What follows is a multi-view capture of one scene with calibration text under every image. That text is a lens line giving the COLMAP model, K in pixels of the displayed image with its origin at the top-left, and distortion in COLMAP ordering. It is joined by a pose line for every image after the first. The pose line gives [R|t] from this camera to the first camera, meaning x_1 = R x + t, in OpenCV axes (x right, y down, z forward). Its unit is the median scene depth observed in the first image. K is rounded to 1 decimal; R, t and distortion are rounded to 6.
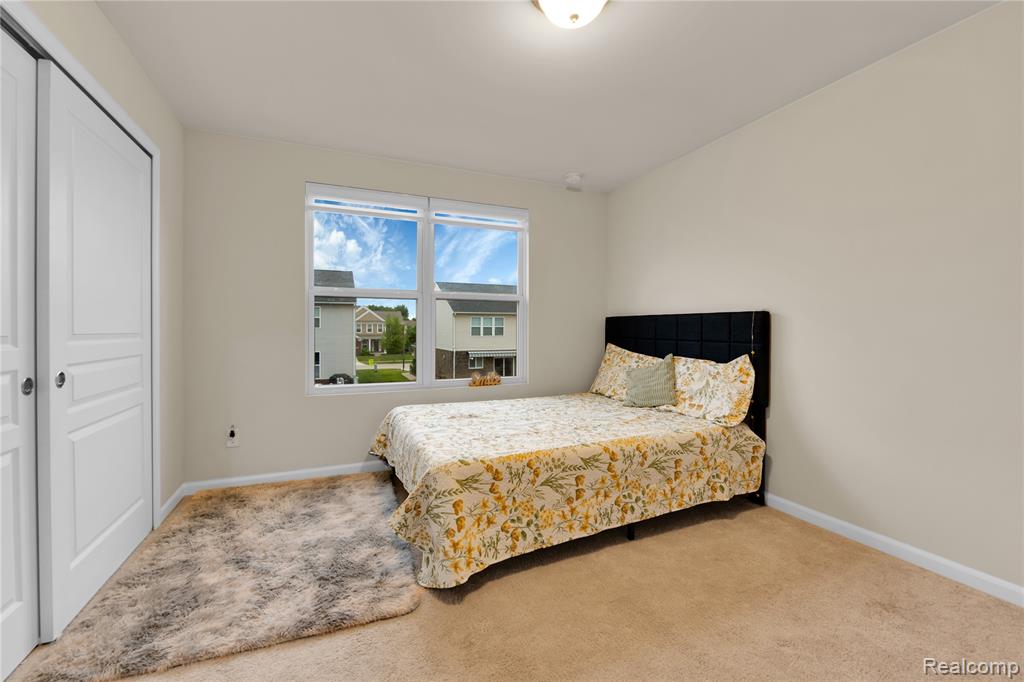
lens RADIAL K [[416.8, 0, 521.7], [0, 416.8, 337.1], [0, 0, 1]] dist [-0.001846, -0.004397]
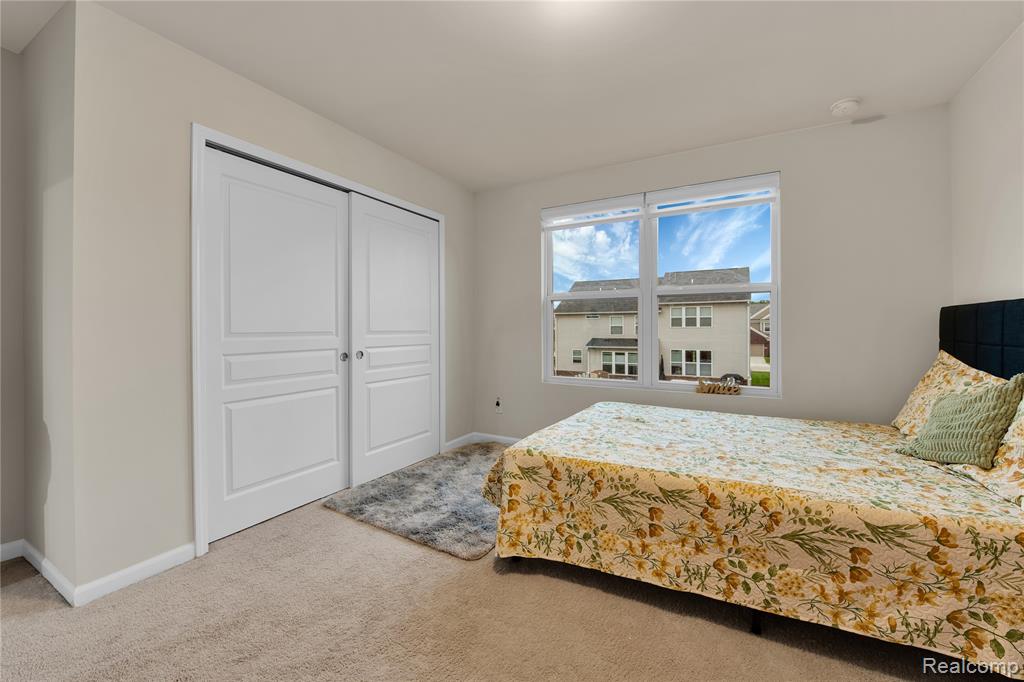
lens RADIAL K [[416.8, 0, 517.7], [0, 416.8, 332.0], [0, 0, 1]] dist [-0.001846, -0.004397]
pose [[0.602936, 0.005344, -0.797771, 0.592950], [-0.012107, 0.999924, -0.002452, -0.005165], [0.797697, 0.011137, 0.602955, 0.278145]]
